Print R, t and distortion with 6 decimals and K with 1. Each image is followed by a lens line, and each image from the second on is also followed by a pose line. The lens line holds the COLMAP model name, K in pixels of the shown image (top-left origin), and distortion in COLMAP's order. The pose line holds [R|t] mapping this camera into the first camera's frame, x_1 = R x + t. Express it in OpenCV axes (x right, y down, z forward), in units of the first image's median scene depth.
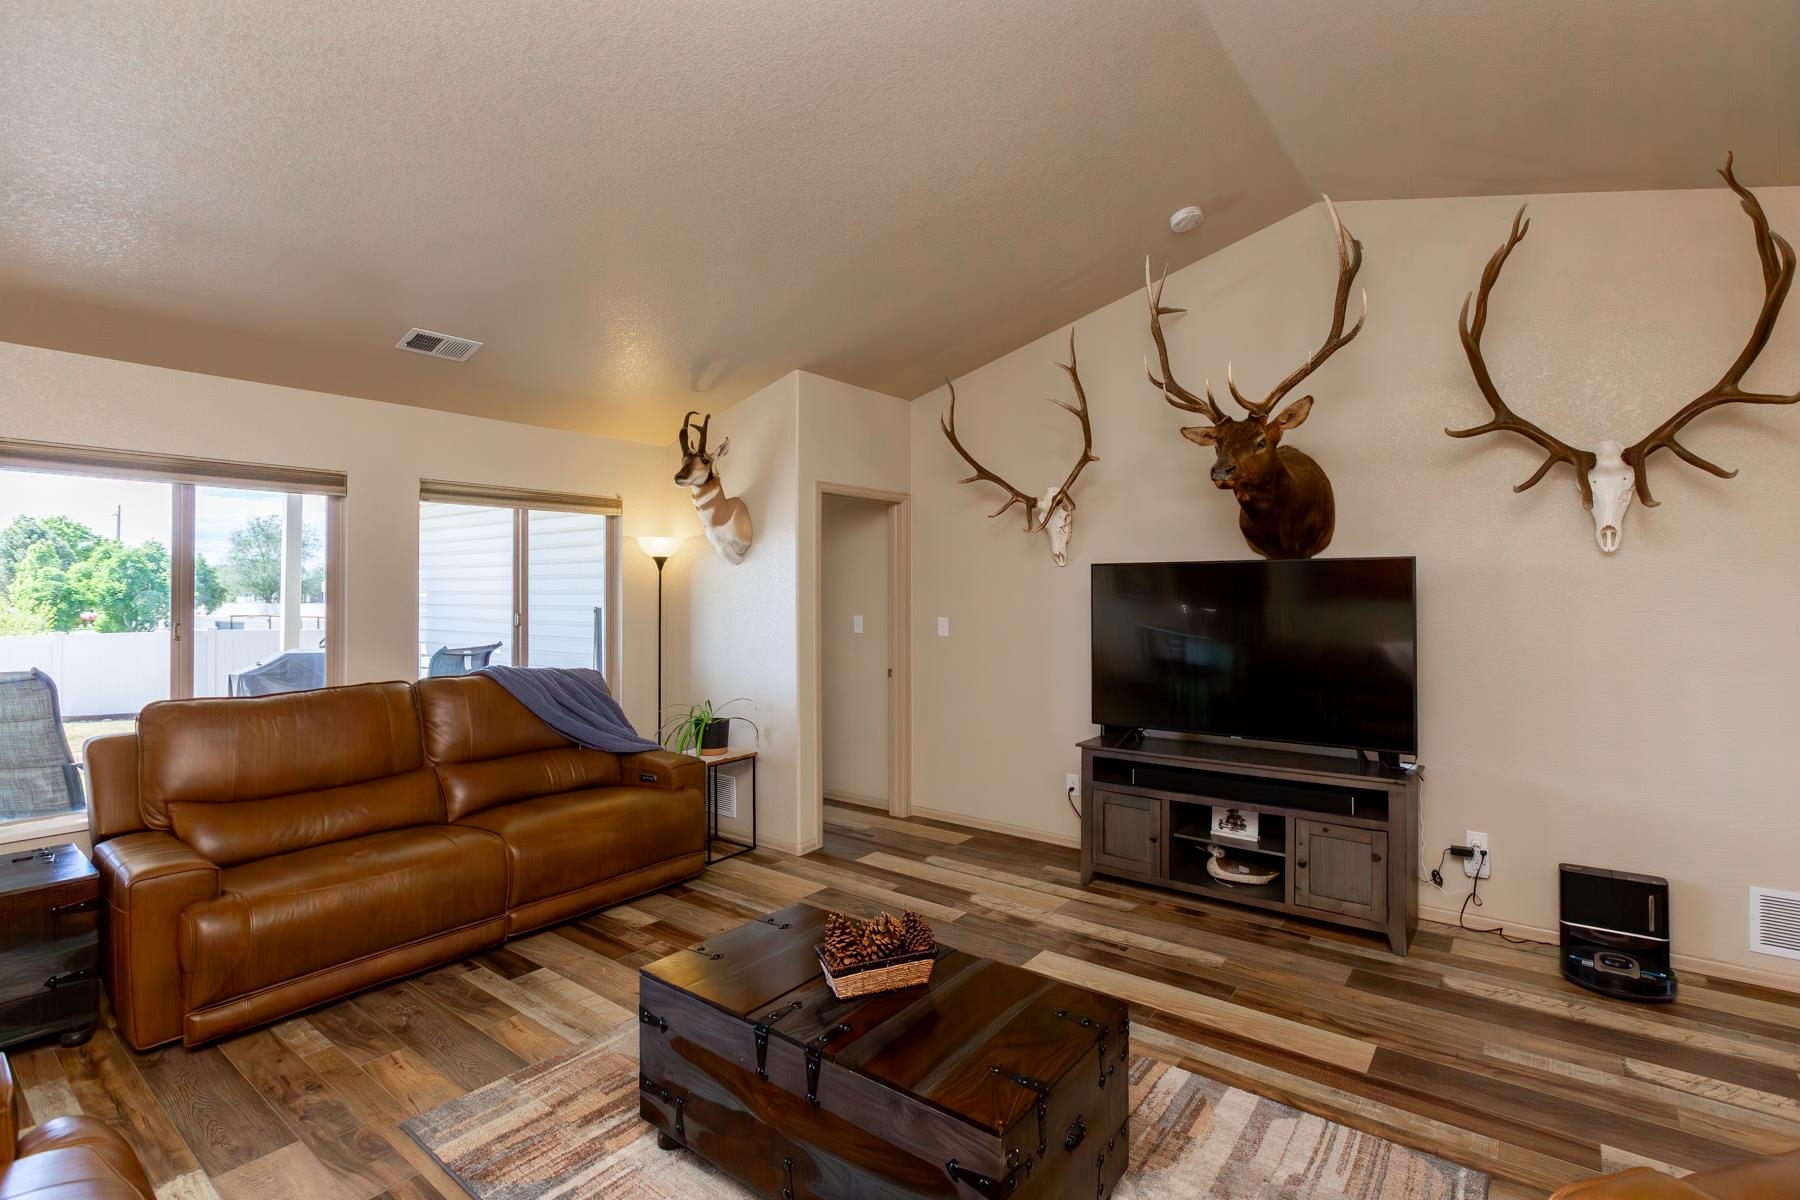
lens RADIAL K [[839.0, 0, 904.4], [0, 839.0, 580.5], [0, 0, 1]] dist [-0.003882, -0.001012]
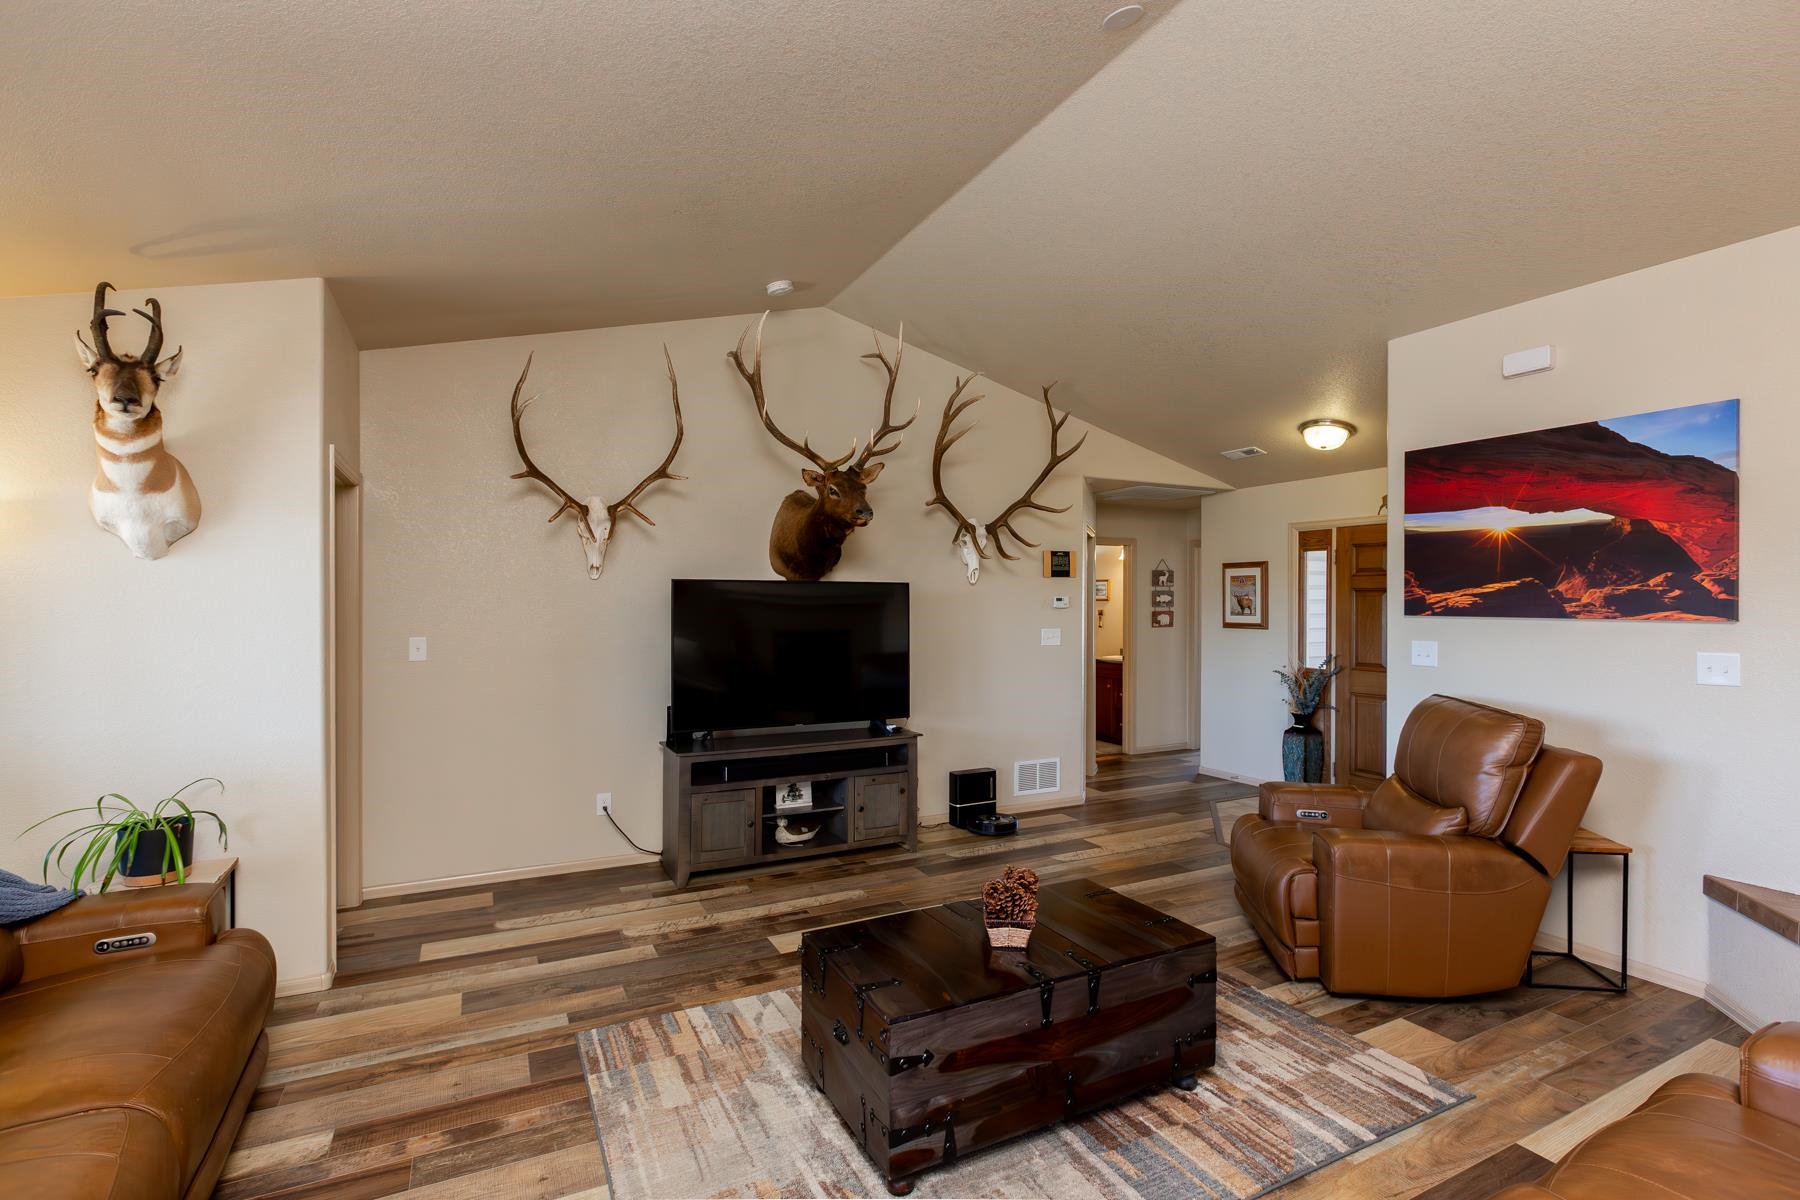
lens RADIAL K [[830.8, 0, 895.9], [0, 830.8, 605.9], [0, 0, 1]] dist [-0.003688, -0.000327]
pose [[0.430080, 0.001486, 0.902790, -0.603545], [-0.014685, 0.999878, 0.005350, 0.004130], [-0.902671, -0.015559, 0.430049, 0.327168]]
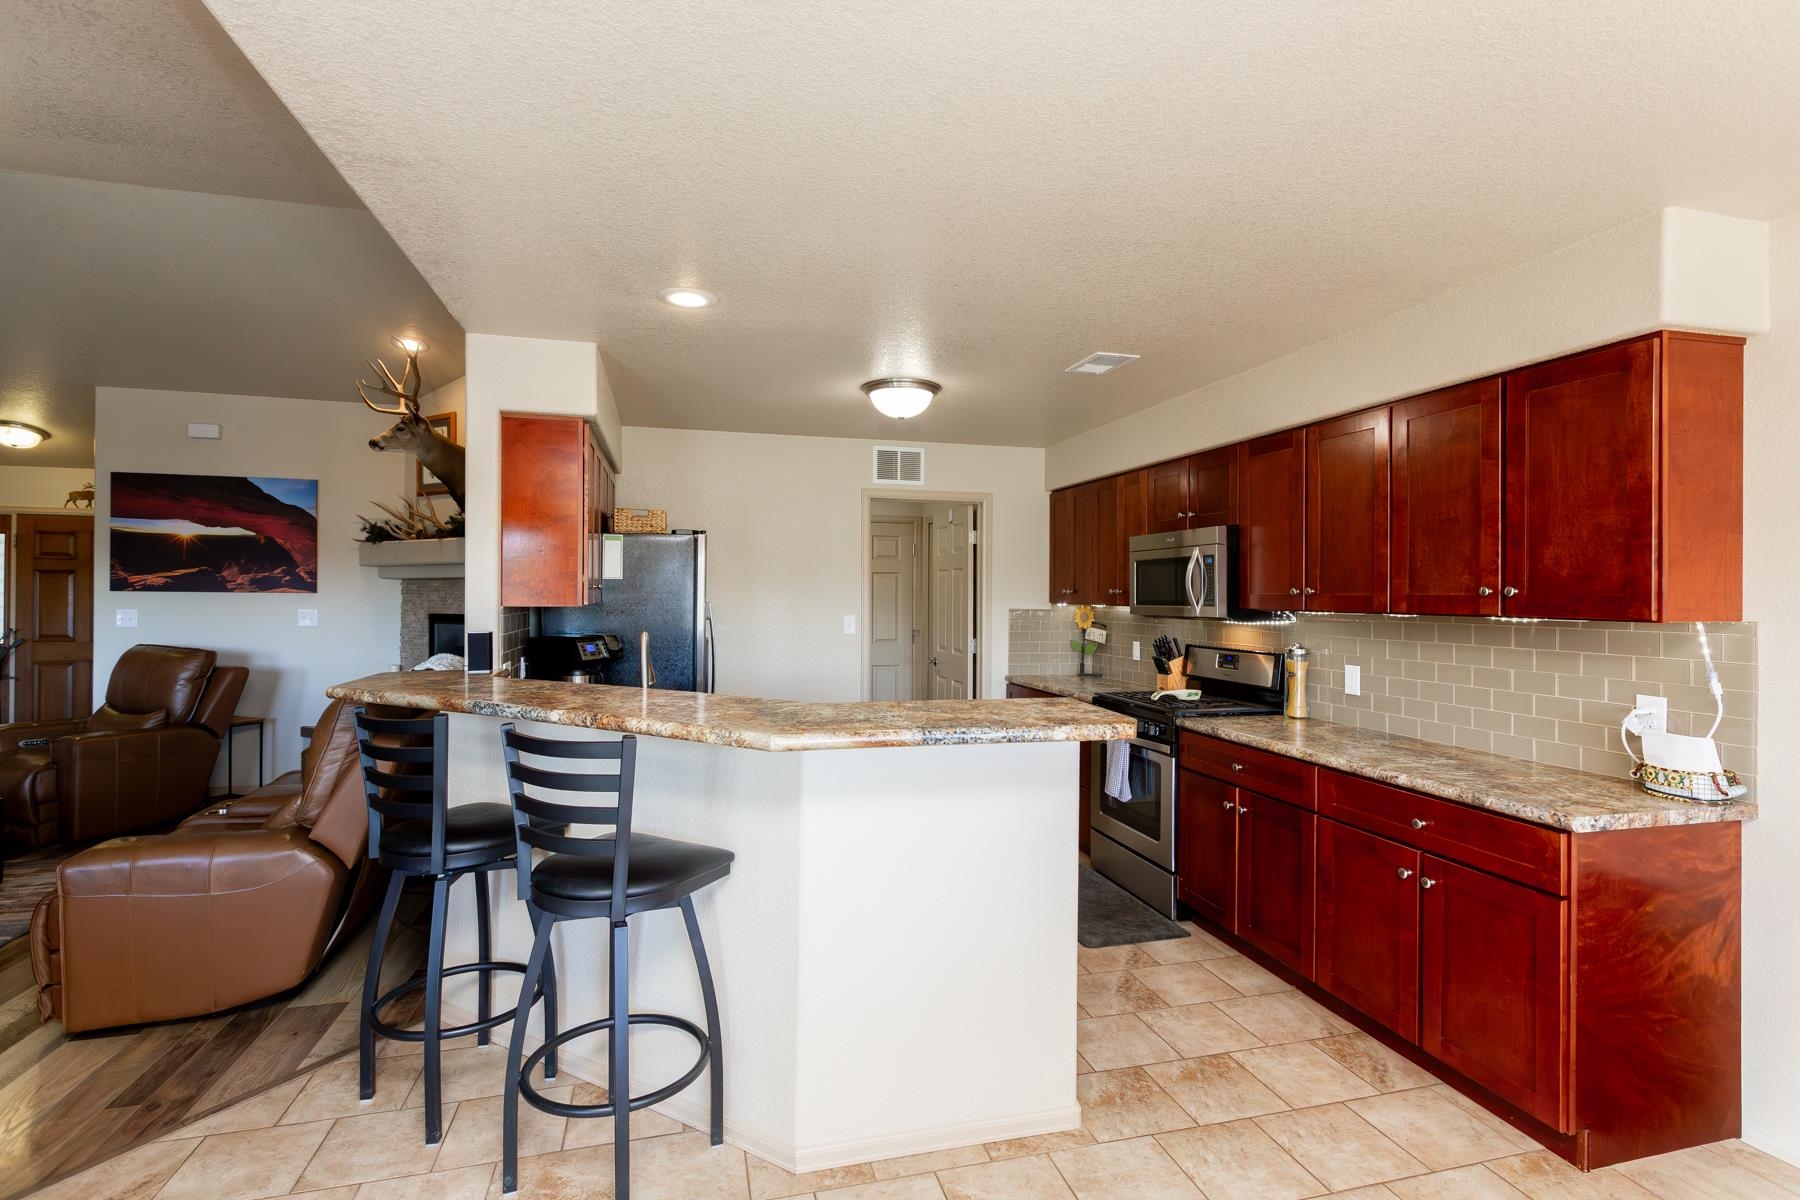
lens RADIAL K [[844.9, 0, 896.4], [0, 844.9, 593.7], [0, 0, 1]] dist [0.004848, -0.000414]
pose [[-0.791201, -0.000456, 0.611557, -1.309615], [-0.011900, 0.999822, -0.014651, 0.021249], [-0.611441, -0.018869, -0.791065, 0.513710]]
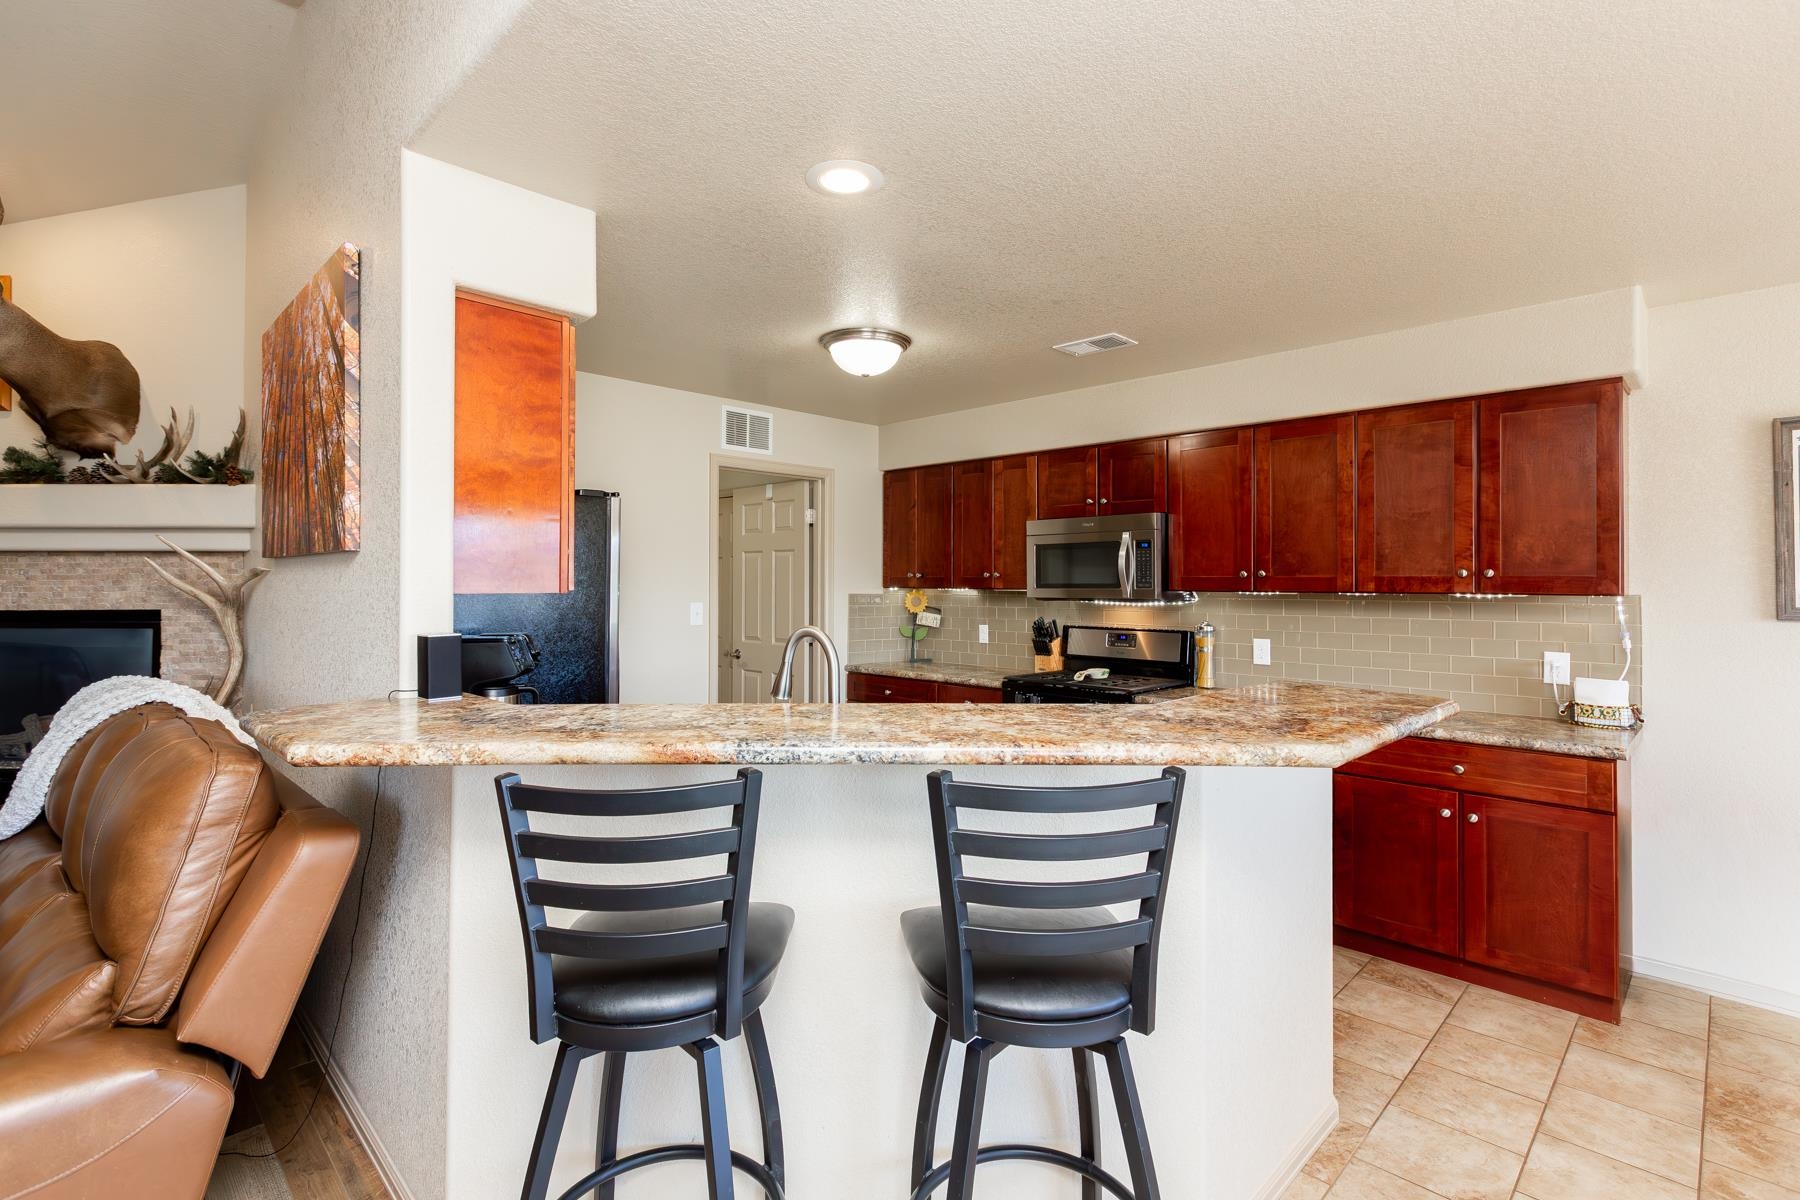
lens RADIAL K [[841.7, 0, 894.7], [0, 841.7, 576.0], [0, 0, 1]] dist [0.005885, -0.000178]
pose [[-0.991532, 0.001299, 0.129858, -0.859337], [-0.001831, 0.999711, -0.023979, 0.027044], [-0.129851, -0.024014, -0.991243, 0.576589]]
